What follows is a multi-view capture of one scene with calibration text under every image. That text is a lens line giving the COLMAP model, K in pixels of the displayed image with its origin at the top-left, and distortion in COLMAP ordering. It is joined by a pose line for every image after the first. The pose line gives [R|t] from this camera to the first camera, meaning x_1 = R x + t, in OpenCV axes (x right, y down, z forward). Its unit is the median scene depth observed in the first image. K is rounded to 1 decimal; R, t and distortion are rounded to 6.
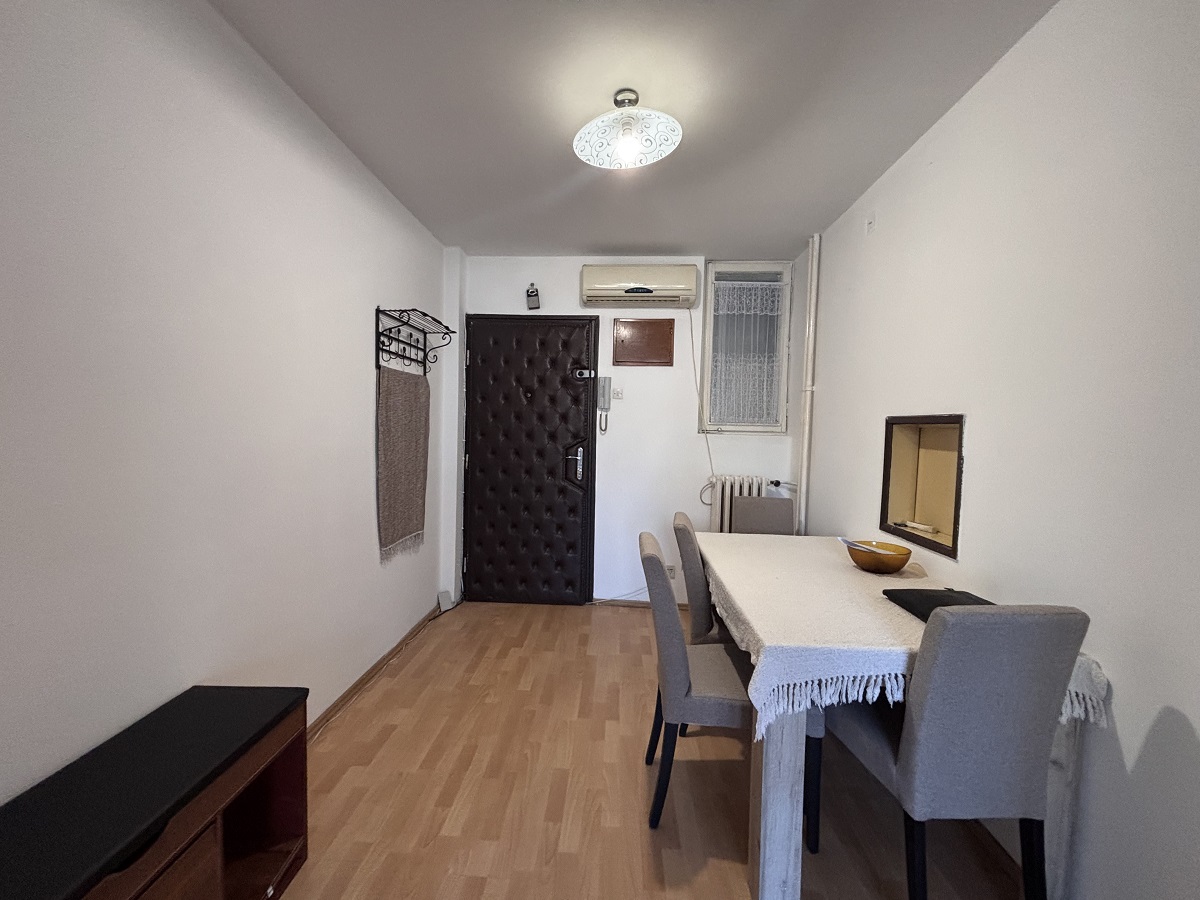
lens RADIAL K [[483.6, 0, 597.7], [0, 483.6, 447.0], [0, 0, 1]] dist [0.011159, -0.007735]
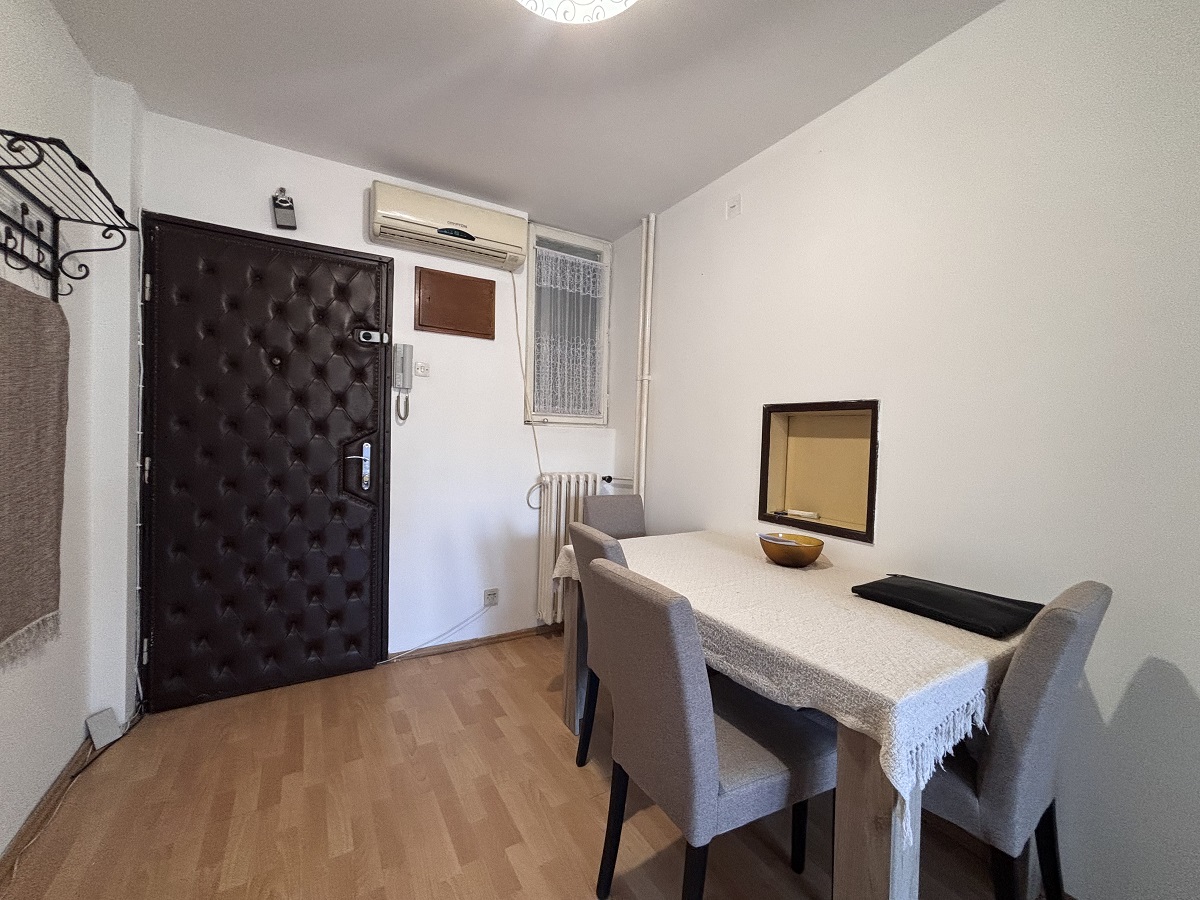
lens RADIAL K [[483.6, 0, 597.7], [0, 483.6, 447.0], [0, 0, 1]] dist [0.011159, -0.007735]
pose [[0.832646, -0.014711, 0.553610, -0.147736], [0.015070, 0.999879, 0.003904, 0.009166], [-0.553600, 0.005092, 0.832767, 0.236510]]
